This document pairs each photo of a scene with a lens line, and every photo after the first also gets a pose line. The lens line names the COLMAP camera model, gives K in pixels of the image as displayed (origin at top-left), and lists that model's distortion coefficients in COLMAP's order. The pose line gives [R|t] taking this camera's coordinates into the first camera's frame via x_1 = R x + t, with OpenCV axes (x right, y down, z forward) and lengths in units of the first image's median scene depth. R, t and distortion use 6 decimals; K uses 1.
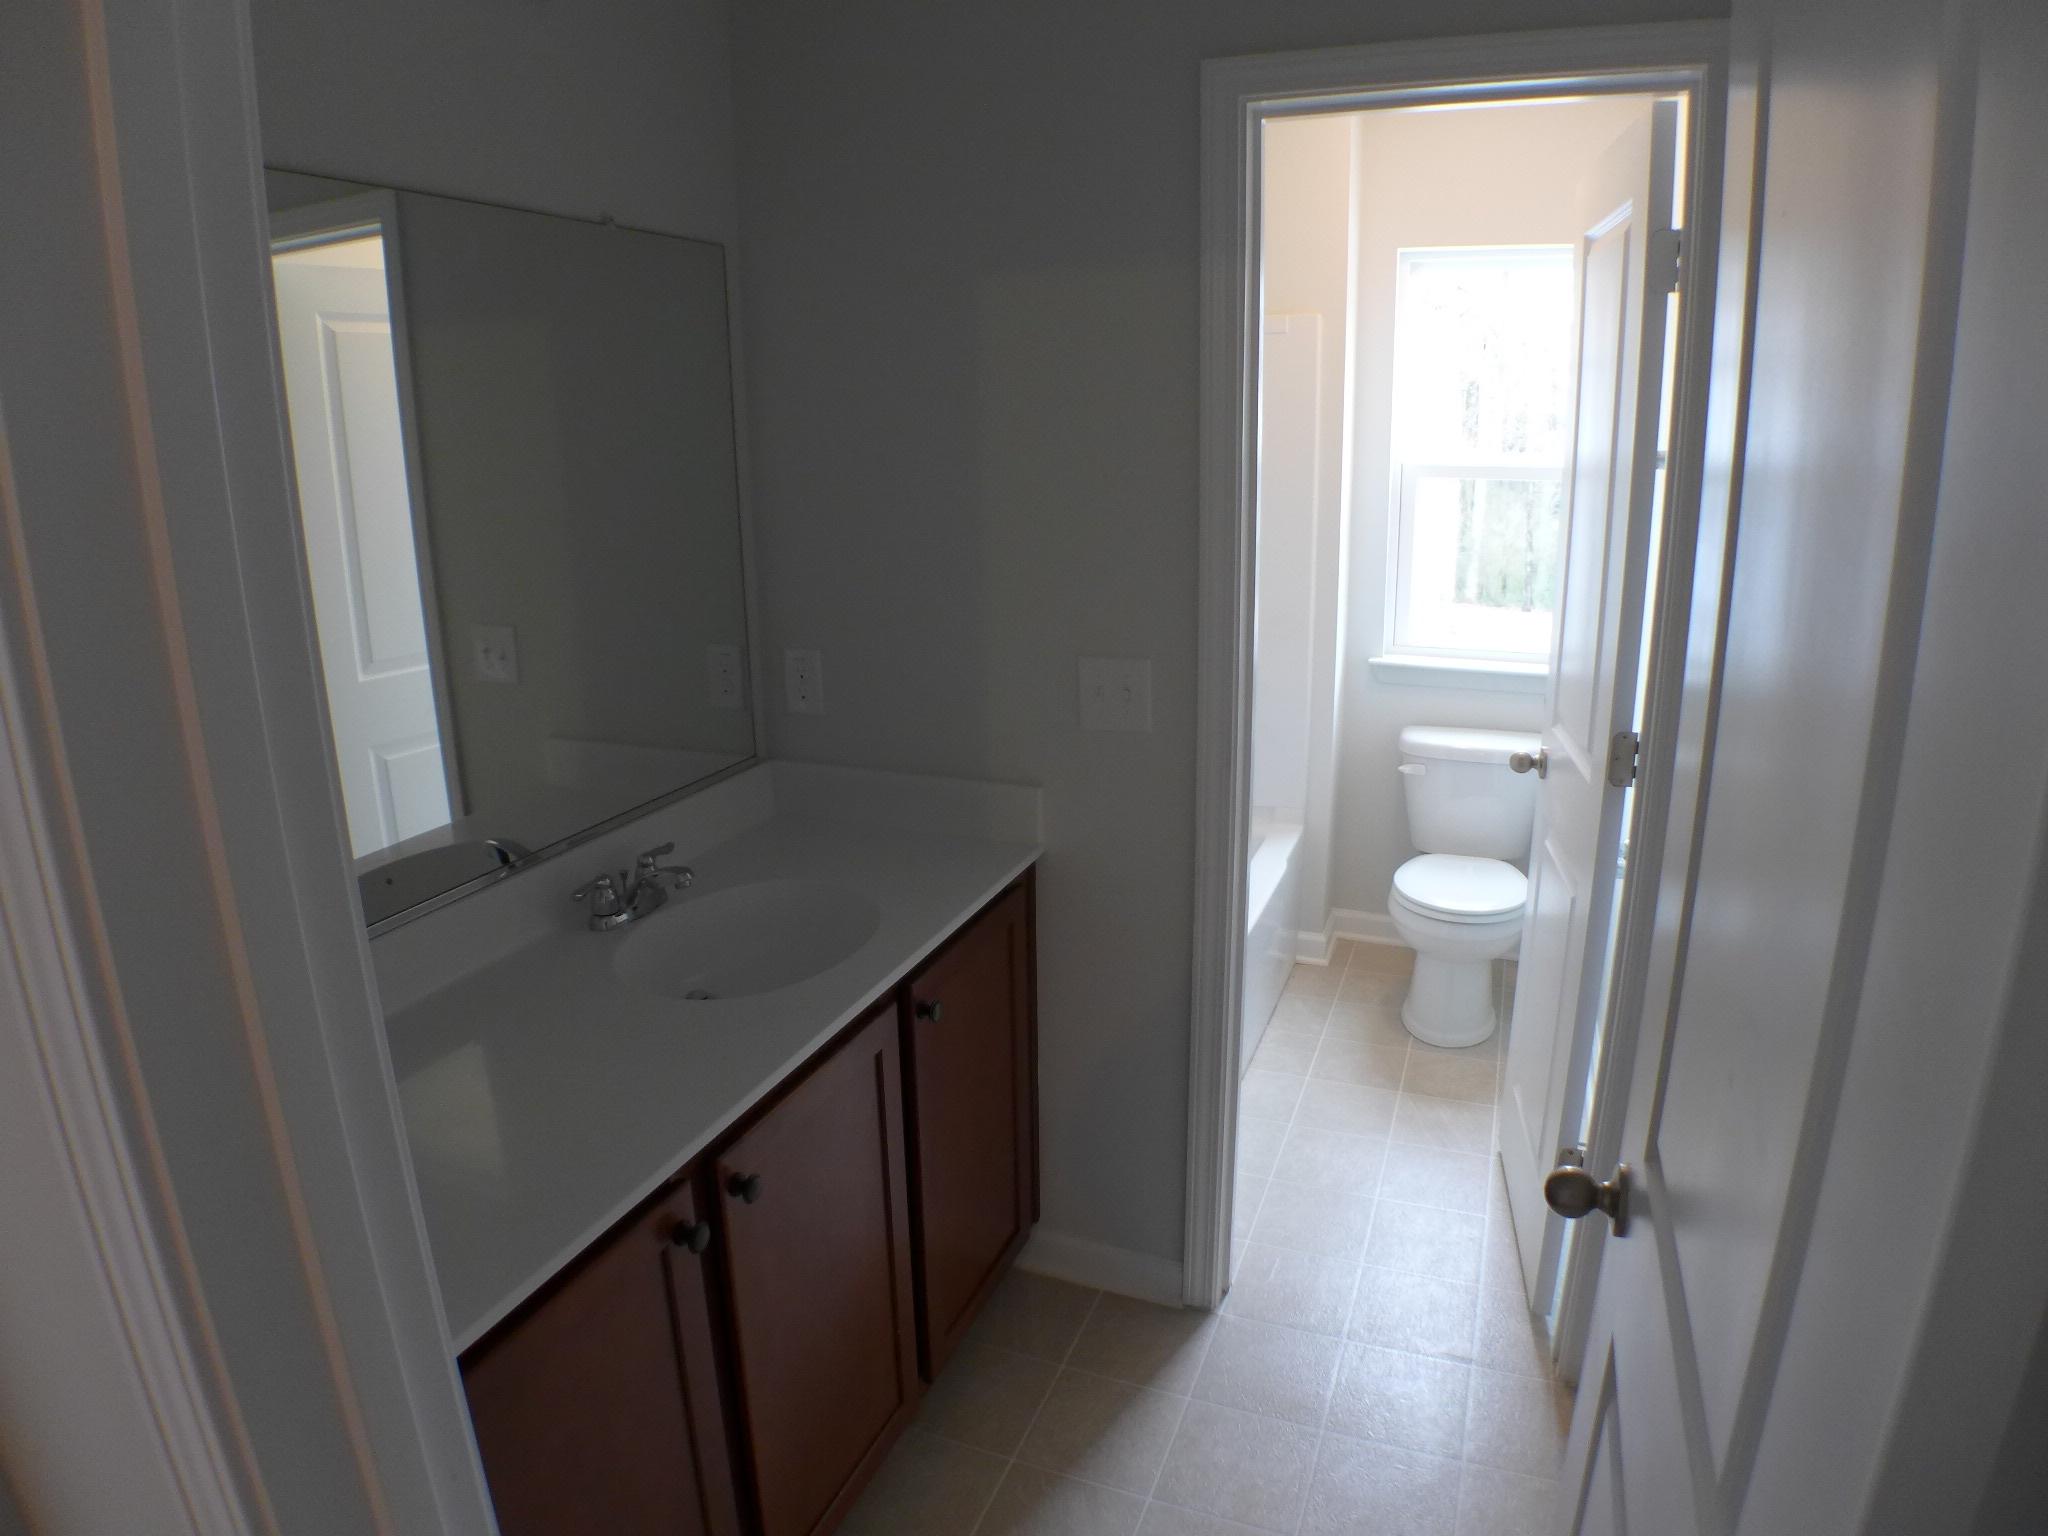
lens RADIAL K [[1257.0, 0, 1024.9], [0, 1257.0, 776.0], [0, 0, 1]] dist [-0.128937, 0.025994]
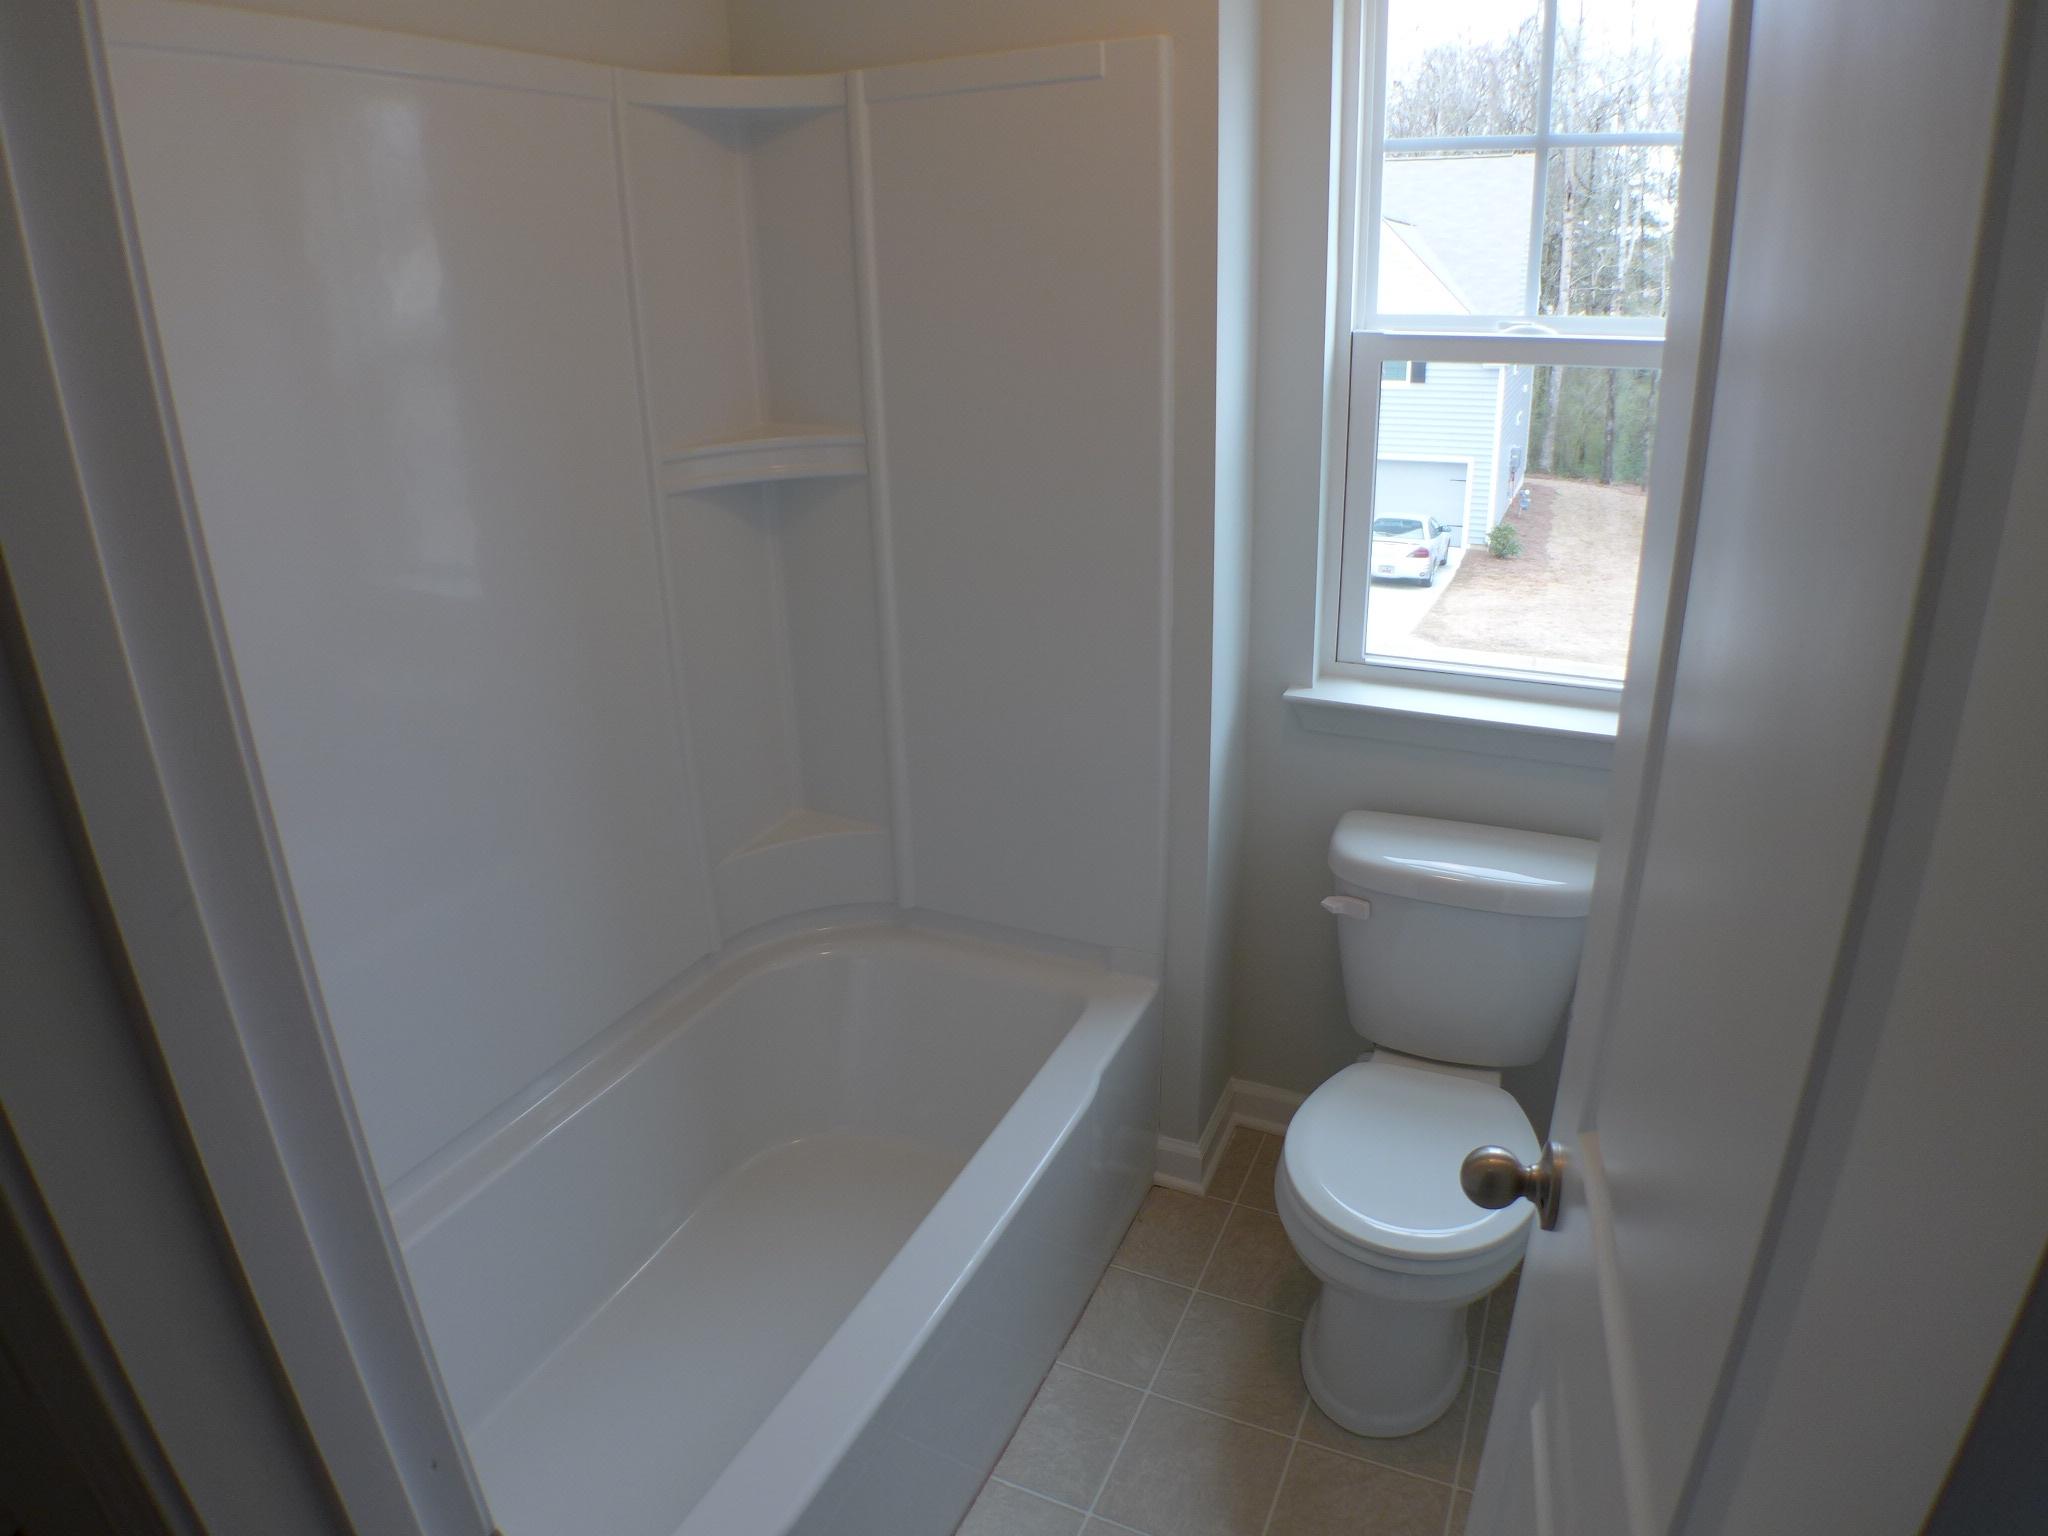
lens RADIAL K [[1257.0, 0, 1019.8], [0, 1257.0, 764.7], [0, 0, 1]] dist [-0.128937, 0.025994]
pose [[0.998499, 0.013760, -0.053007, 0.182591], [-0.008447, 0.995033, 0.099182, -0.112448], [0.054109, -0.098585, 0.993657, 0.420638]]
